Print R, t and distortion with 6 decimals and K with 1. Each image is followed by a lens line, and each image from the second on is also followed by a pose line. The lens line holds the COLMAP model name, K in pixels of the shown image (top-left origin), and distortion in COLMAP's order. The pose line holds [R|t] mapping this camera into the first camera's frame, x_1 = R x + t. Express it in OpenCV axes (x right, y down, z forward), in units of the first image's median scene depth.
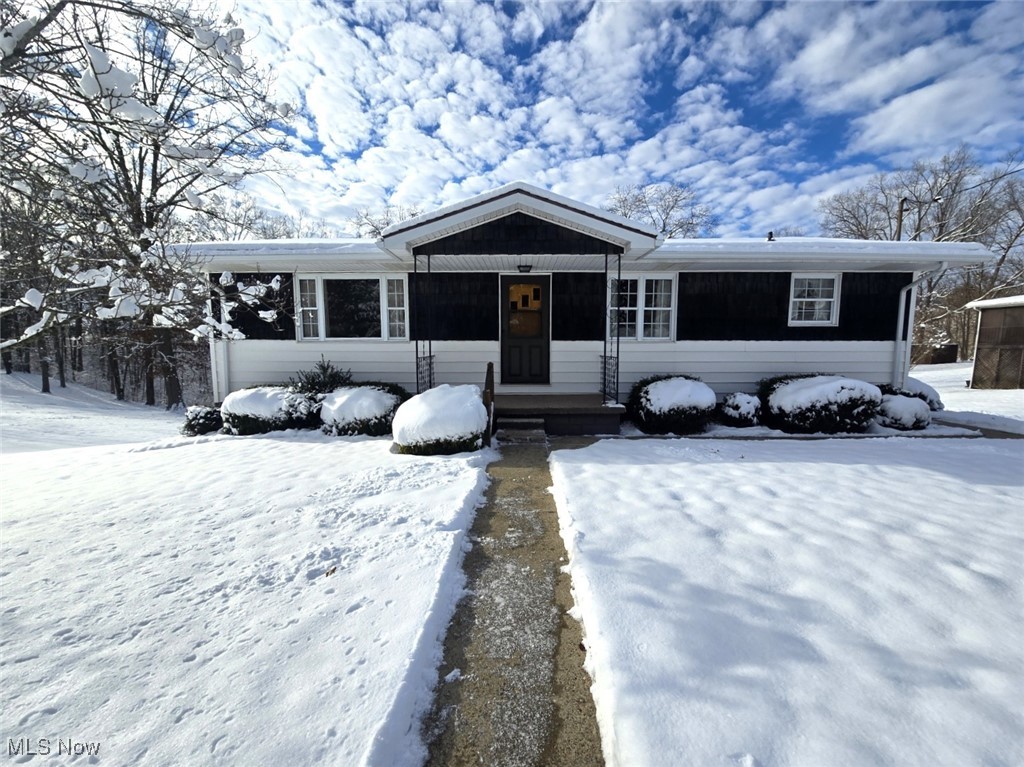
lens RADIAL K [[439.1, 0, 524.0], [0, 439.1, 384.3], [0, 0, 1]] dist [-0.002466, -0.000181]
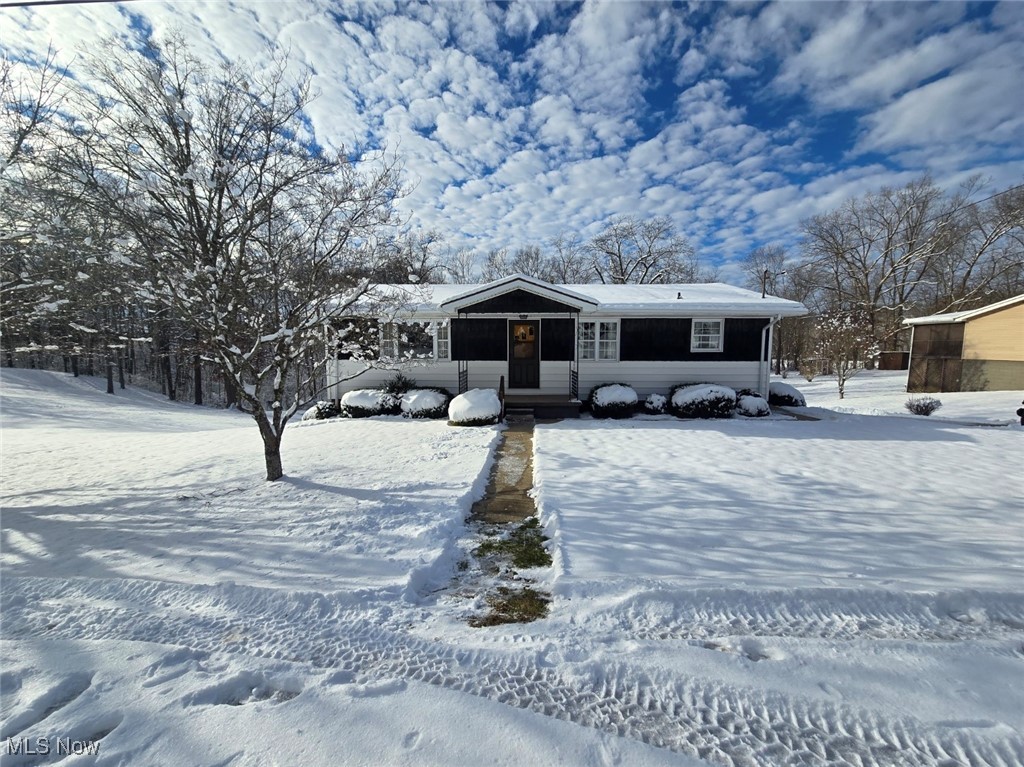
lens RADIAL K [[420.7, 0, 518.3], [0, 420.7, 387.0], [0, 0, 1]] dist [-0.001343, -0.000299]
pose [[0.999490, 0.002683, -0.031824, 0.033889], [-0.002681, 0.999996, 0.000097, -0.005249], [0.031824, -0.000012, 0.999493, -0.571346]]
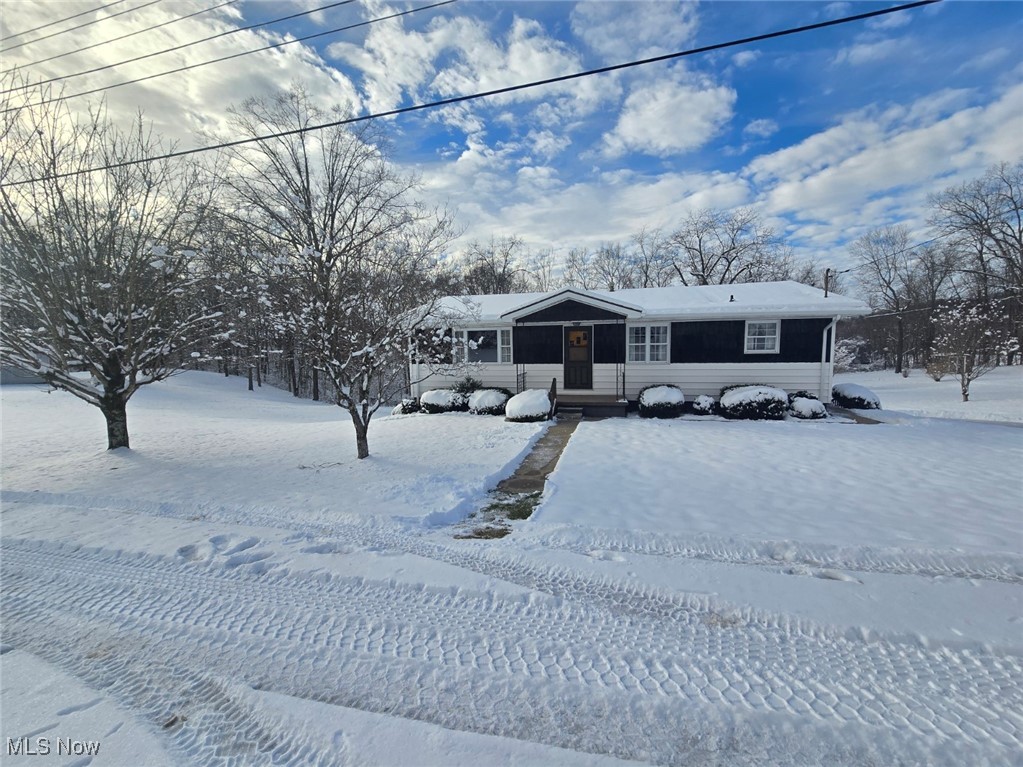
lens RADIAL K [[418.8, 0, 515.3], [0, 418.8, 386.0], [0, 0, 1]] dist [-0.000829, -0.000261]
pose [[0.971745, 0.005815, -0.235960, 0.167560], [-0.005567, 0.999983, 0.001716, -0.014260], [0.235966, -0.000354, 0.971761, -0.724003]]
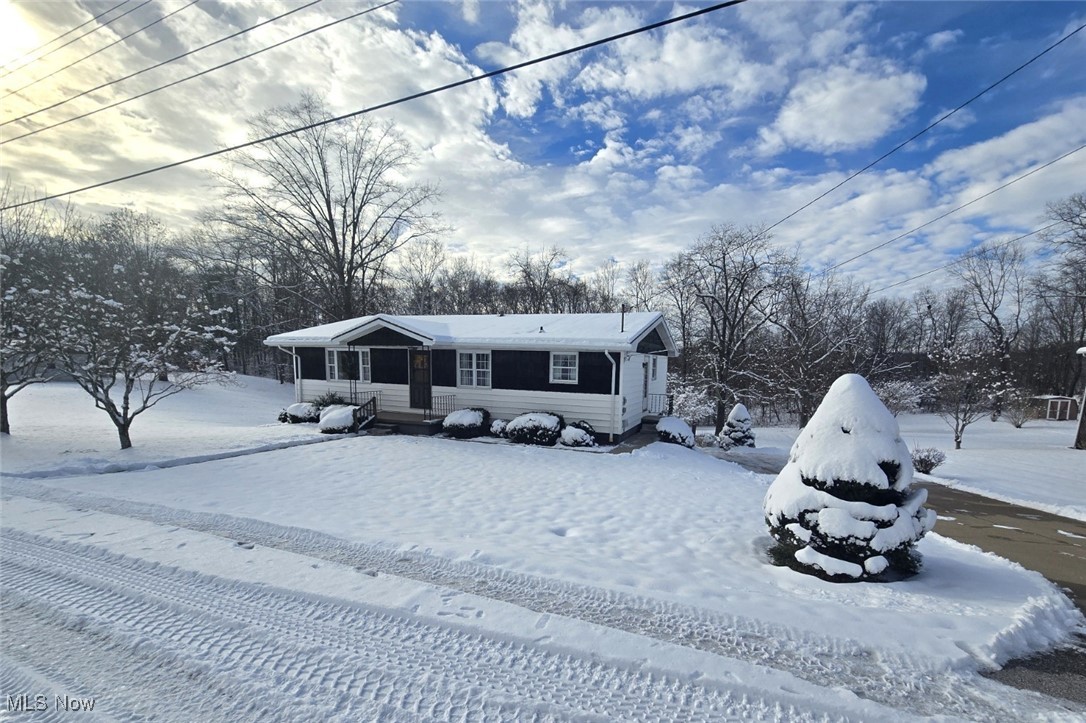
lens RADIAL K [[483.2, 0, 549.3], [0, 483.2, 364.2], [0, 0, 1]] dist [-0.001358, 0.000177]
pose [[0.935802, 0.025505, -0.351602, 1.356129], [-0.059598, 0.994469, -0.086483, -0.046547], [0.347451, 0.101885, 0.932146, -0.797441]]
